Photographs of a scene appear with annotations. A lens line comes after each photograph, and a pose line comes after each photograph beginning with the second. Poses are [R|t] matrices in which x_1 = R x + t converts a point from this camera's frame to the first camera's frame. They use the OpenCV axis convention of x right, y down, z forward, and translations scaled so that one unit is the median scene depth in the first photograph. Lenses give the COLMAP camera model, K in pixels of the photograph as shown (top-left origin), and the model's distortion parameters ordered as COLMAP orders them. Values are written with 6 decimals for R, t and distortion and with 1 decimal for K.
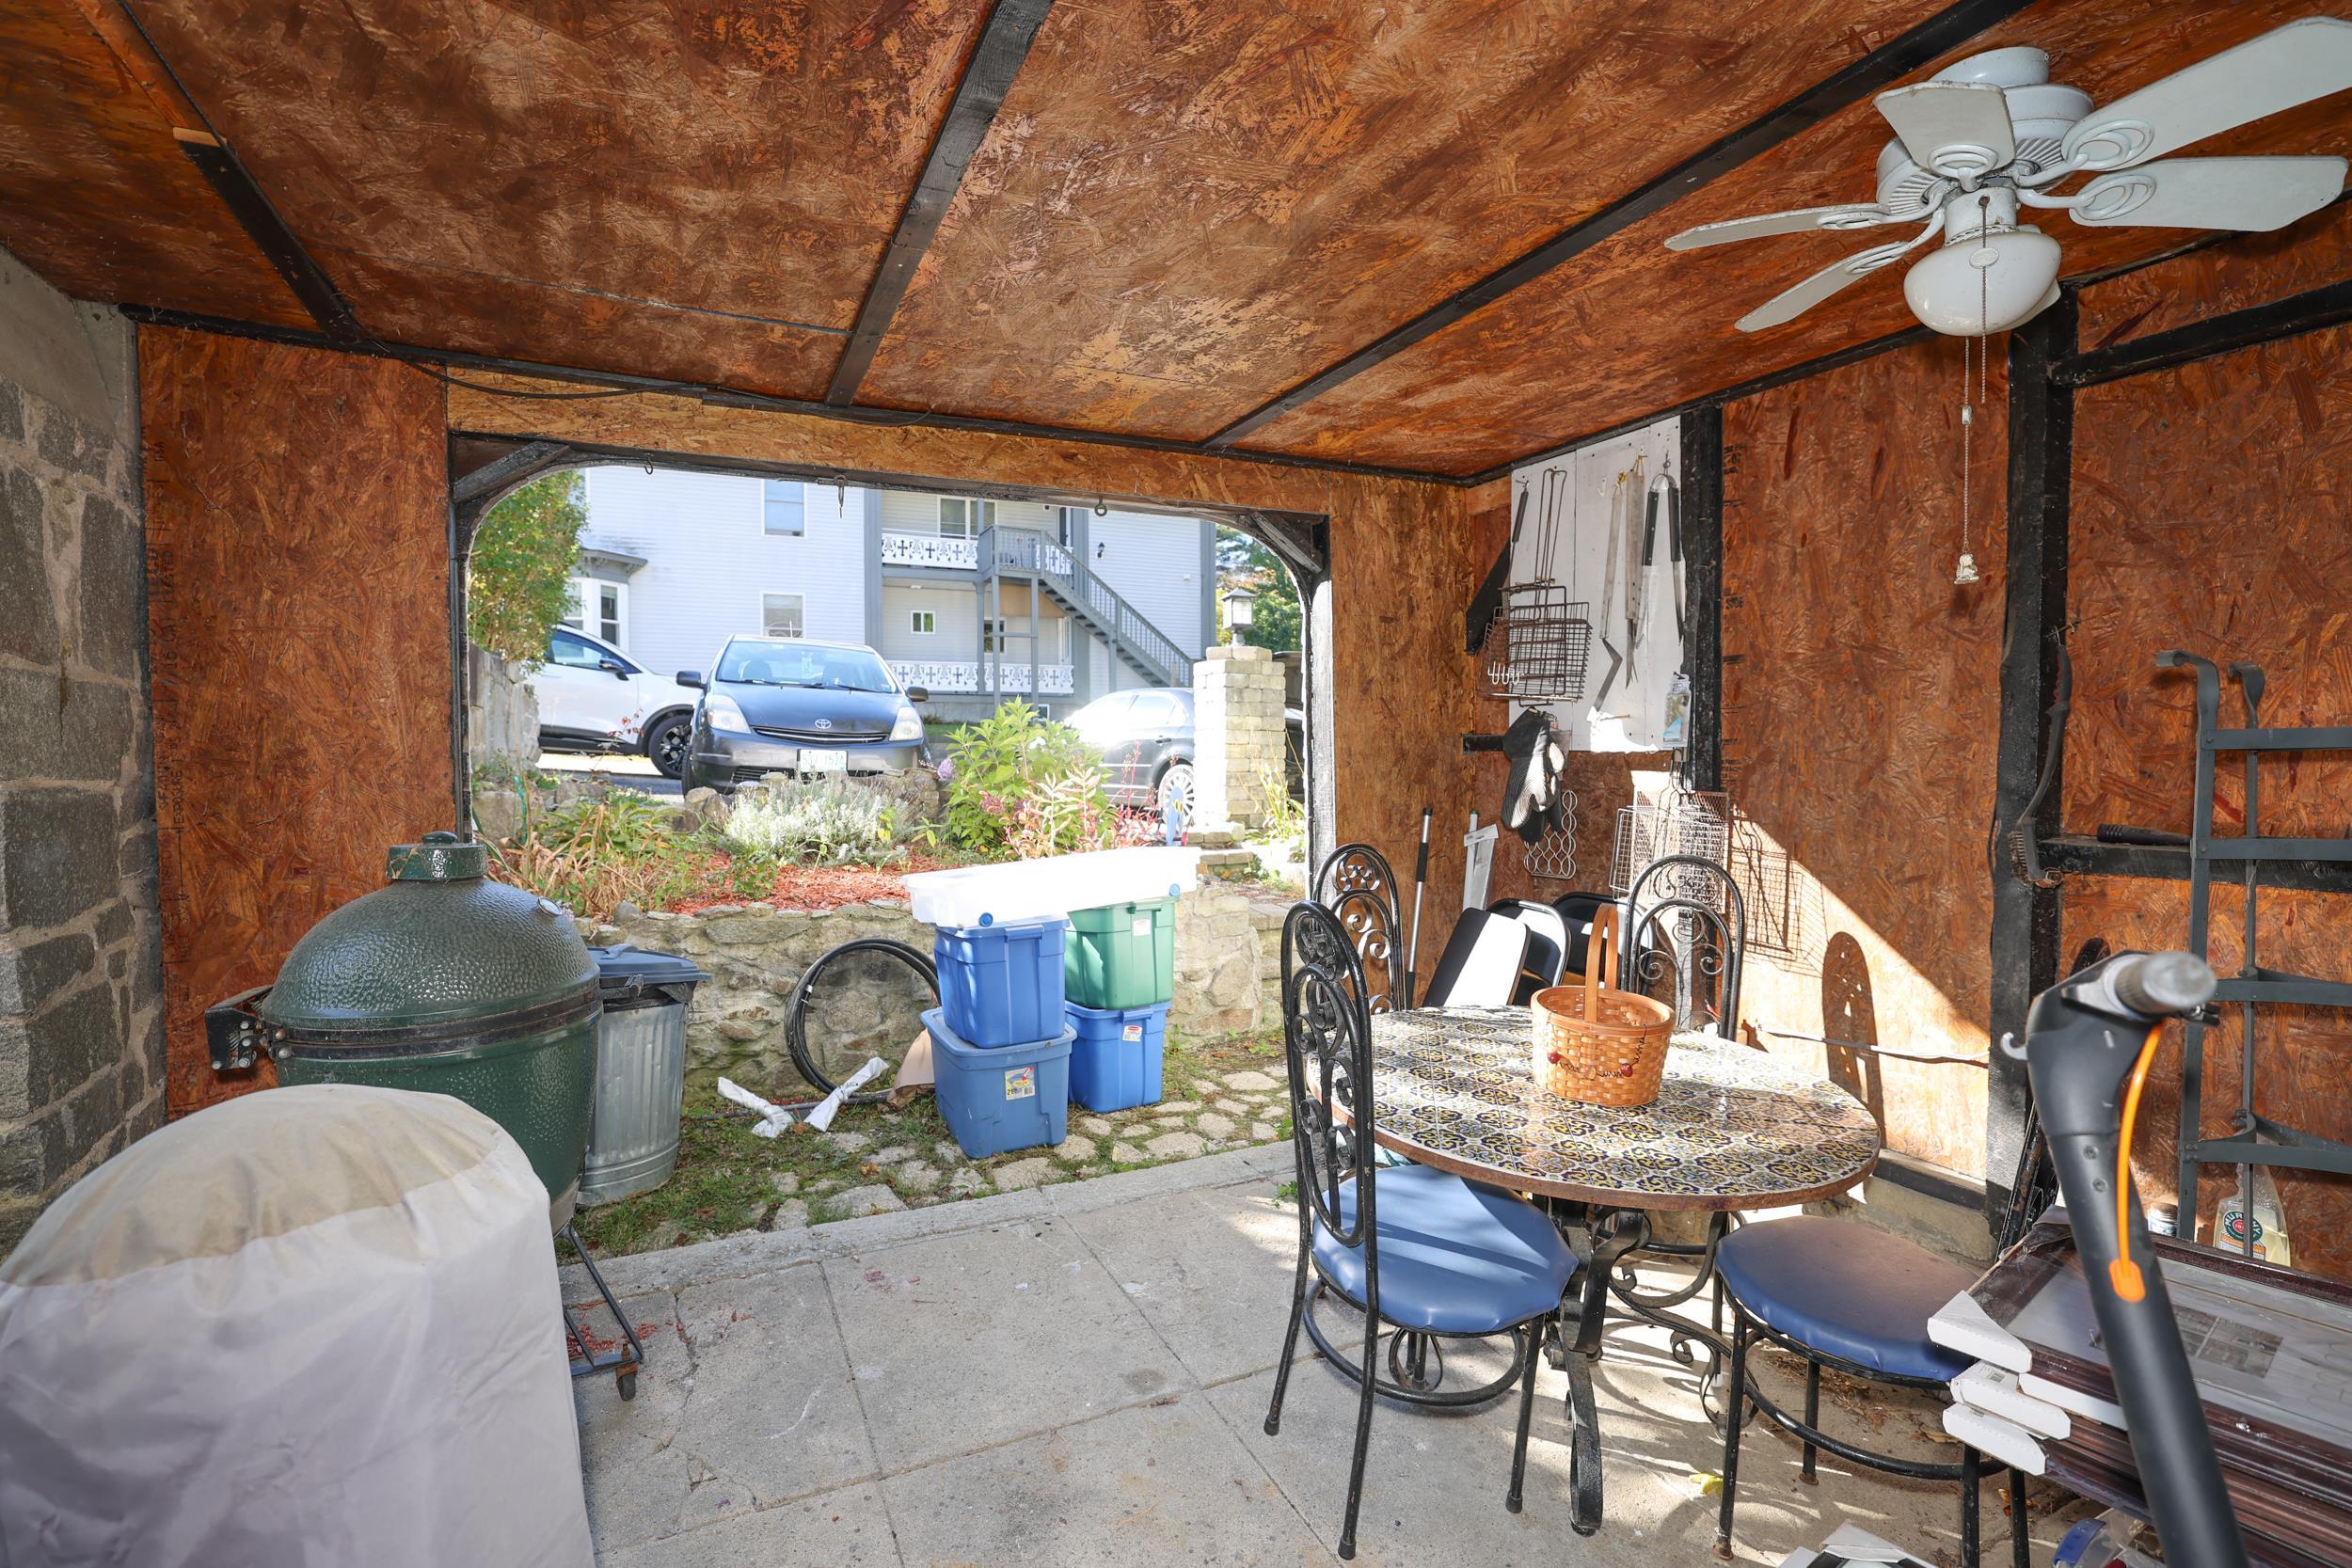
lens RADIAL K [[1024.4, 0, 1173.5], [0, 1024.4, 786.7], [0, 0, 1]] dist [-0.022802, 0.006821]
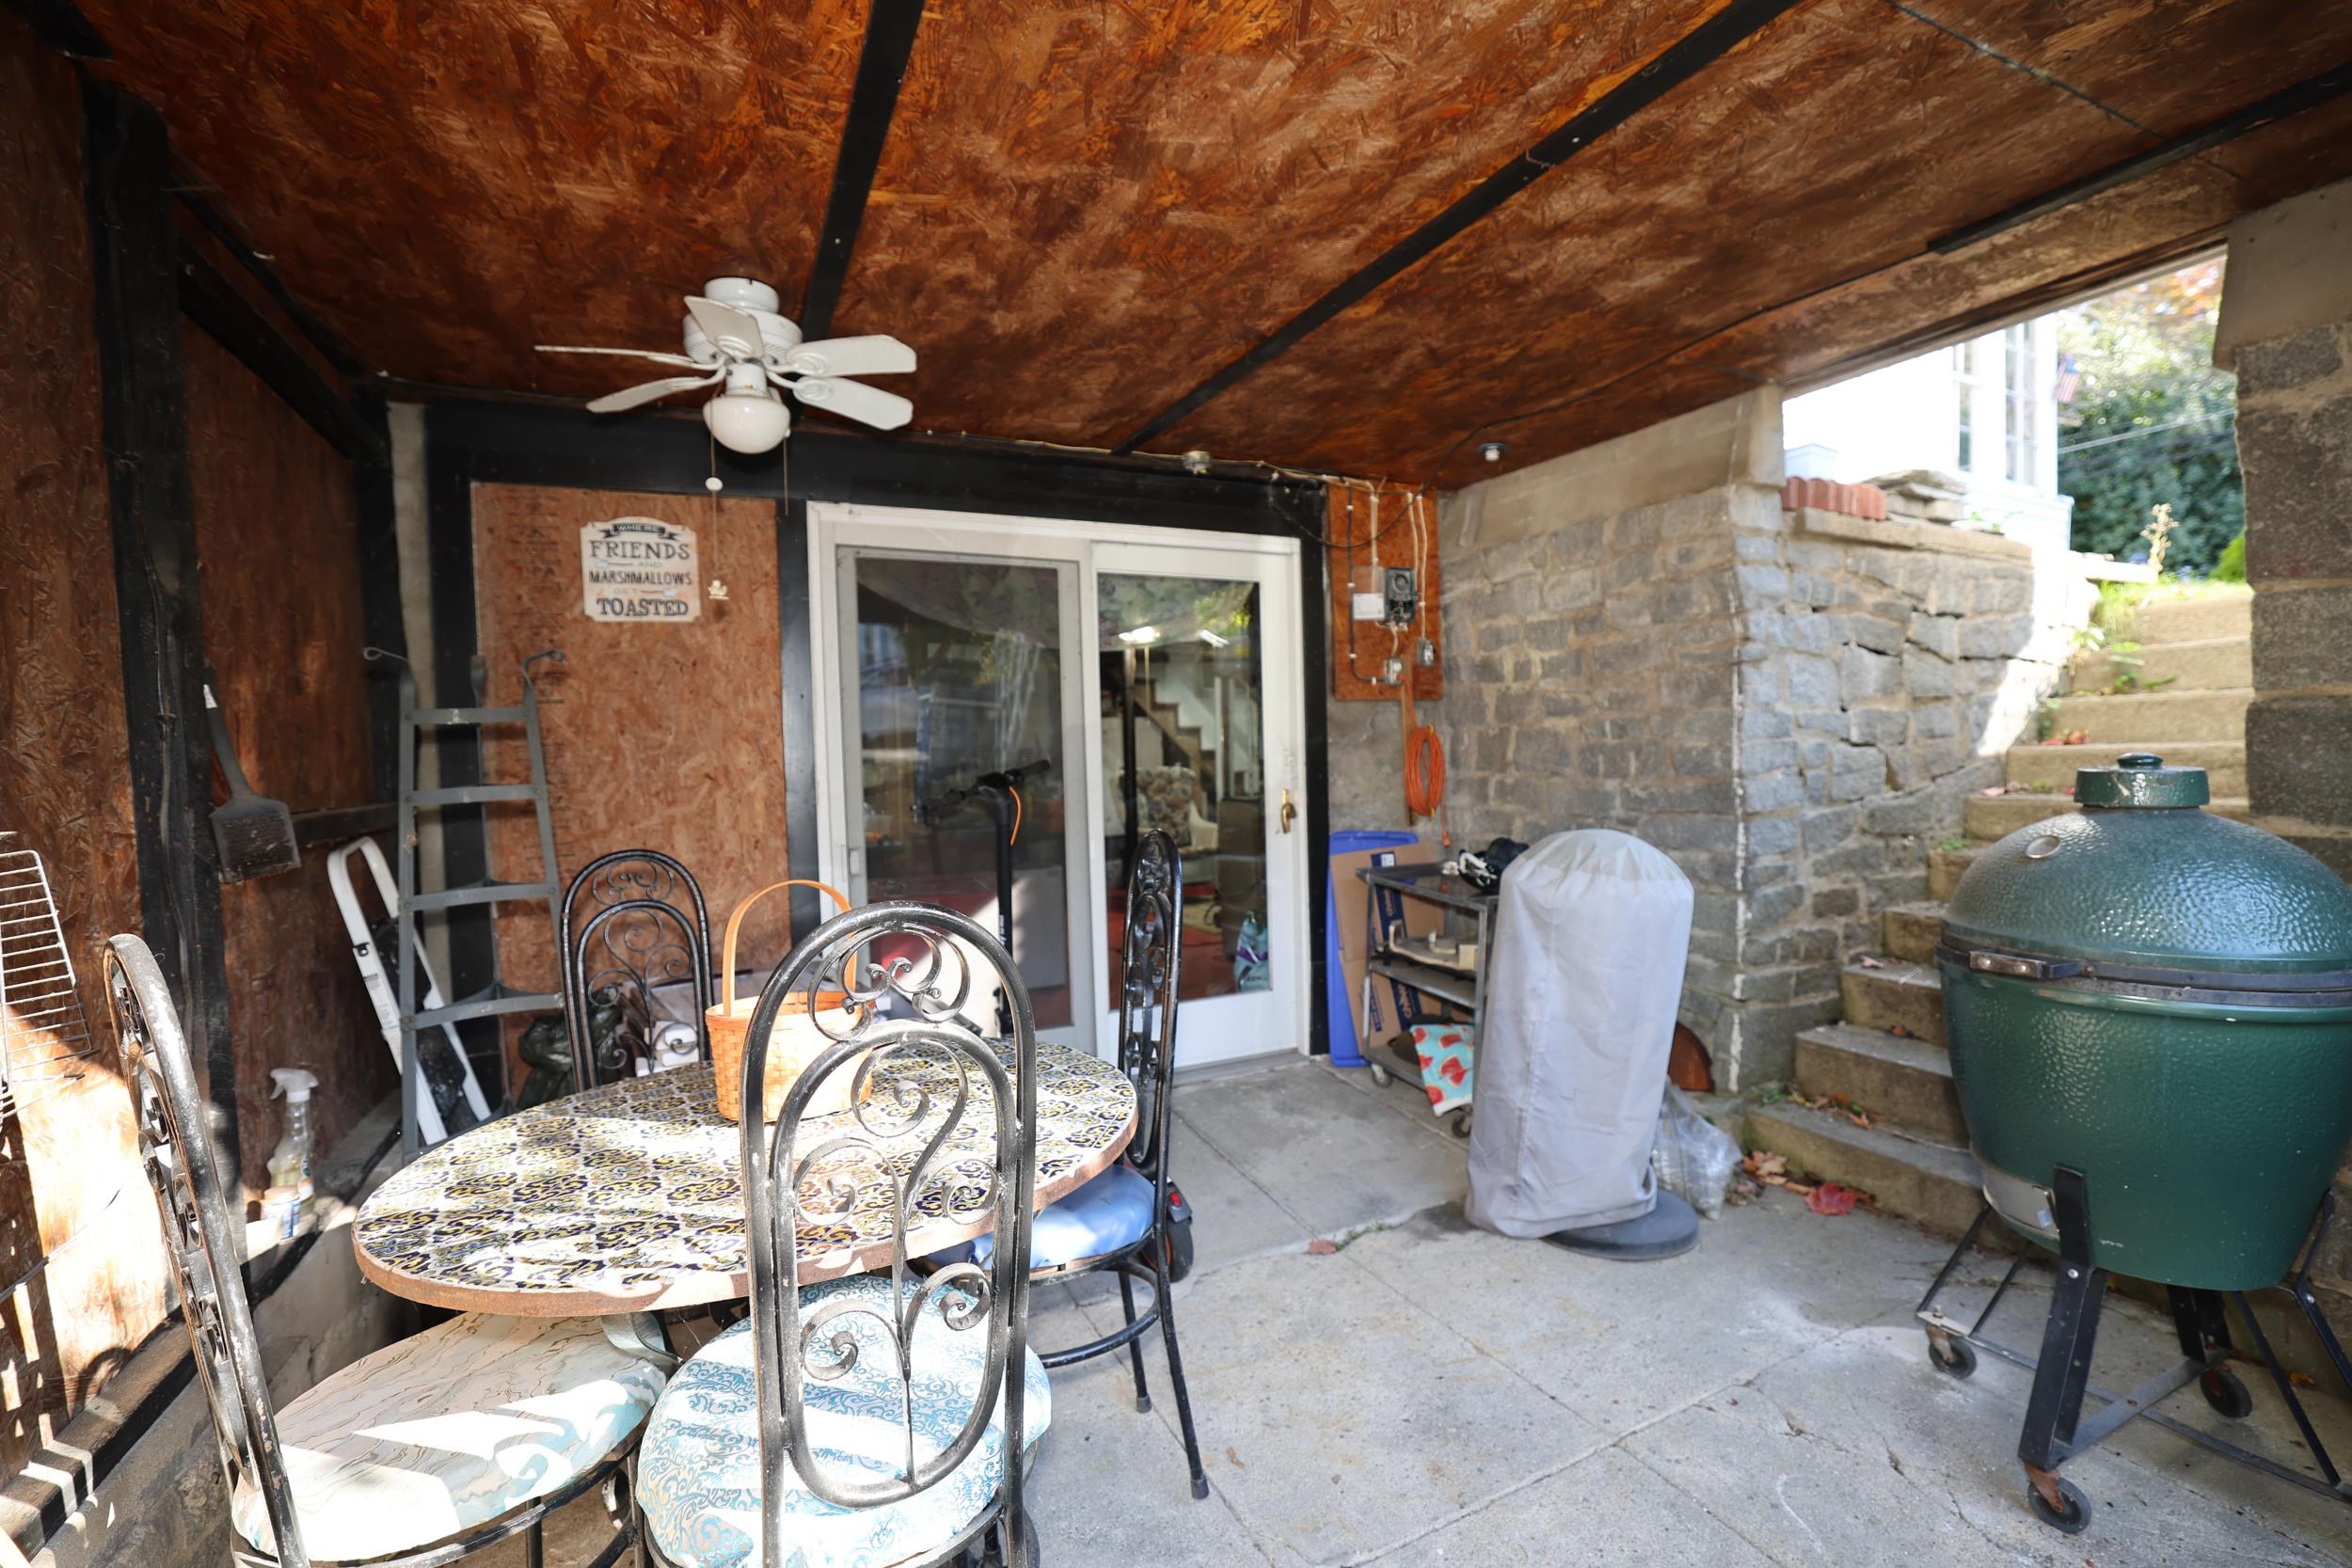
lens RADIAL K [[1024.4, 0, 1174.3], [0, 1024.4, 789.8], [0, 0, 1]] dist [-0.022802, 0.006821]
pose [[-0.999427, 0.030820, 0.013991, 0.104399], [0.031506, 0.998162, 0.051760, 0.009426], [-0.012370, 0.052171, -0.998562, 2.173524]]
